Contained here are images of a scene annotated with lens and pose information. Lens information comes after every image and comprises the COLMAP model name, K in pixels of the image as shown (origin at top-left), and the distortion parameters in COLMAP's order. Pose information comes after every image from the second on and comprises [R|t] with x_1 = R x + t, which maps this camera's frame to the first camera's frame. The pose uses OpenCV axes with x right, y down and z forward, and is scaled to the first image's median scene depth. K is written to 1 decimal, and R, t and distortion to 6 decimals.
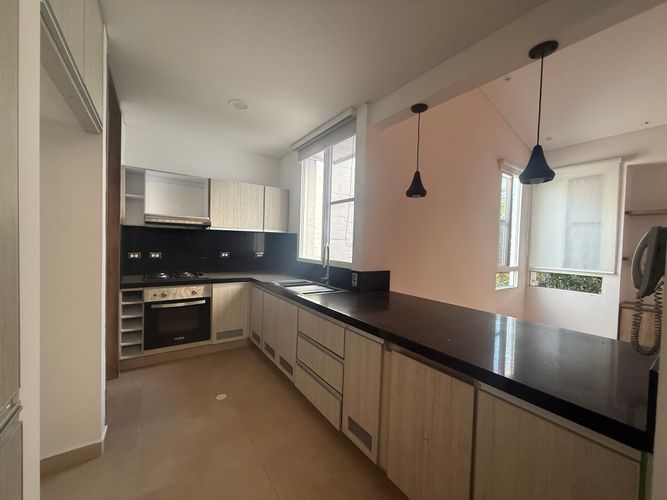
lens RADIAL K [[265.7, 0, 331.0], [0, 265.7, 250.8], [0, 0, 1]] dist [-0.002274, 0.000406]
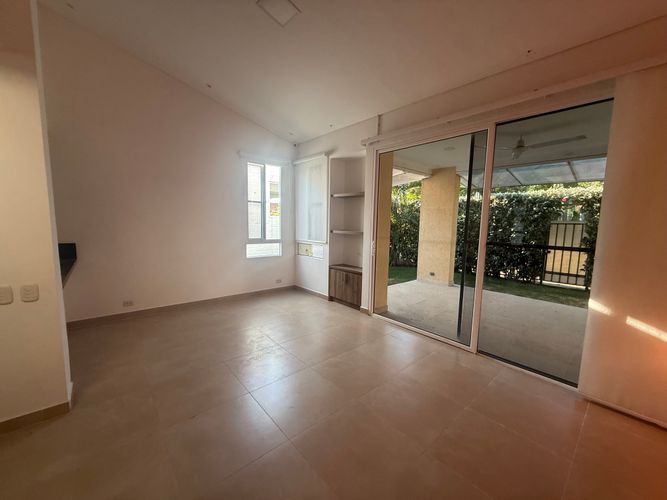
lens RADIAL K [[265.7, 0, 331.0], [0, 265.7, 250.8], [0, 0, 1]] dist [-0.002274, 0.000406]
pose [[0.992437, -0.017363, 0.121522, 1.255116], [0.007193, 0.996471, 0.083632, 0.011430], [-0.122546, -0.082125, 0.989059, -0.377053]]
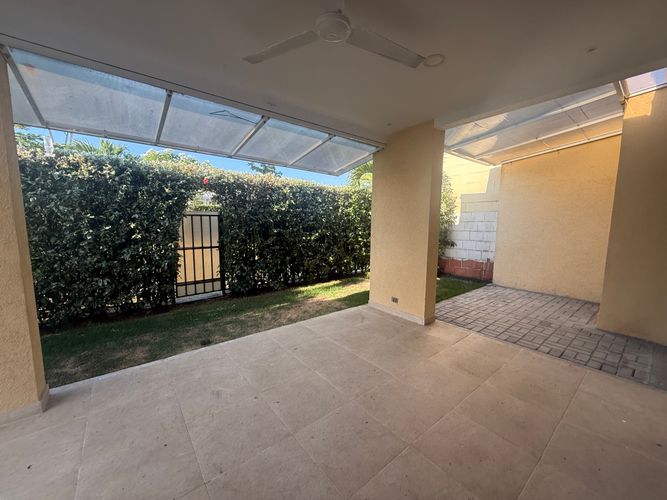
lens RADIAL K [[265.7, 0, 331.0], [0, 265.7, 250.8], [0, 0, 1]] dist [-0.002274, 0.000406]
pose [[-0.069752, -0.134362, 0.988474, 1.885586], [0.020240, 0.990493, 0.136064, -0.006162], [-0.997359, 0.029498, -0.066369, 1.135670]]
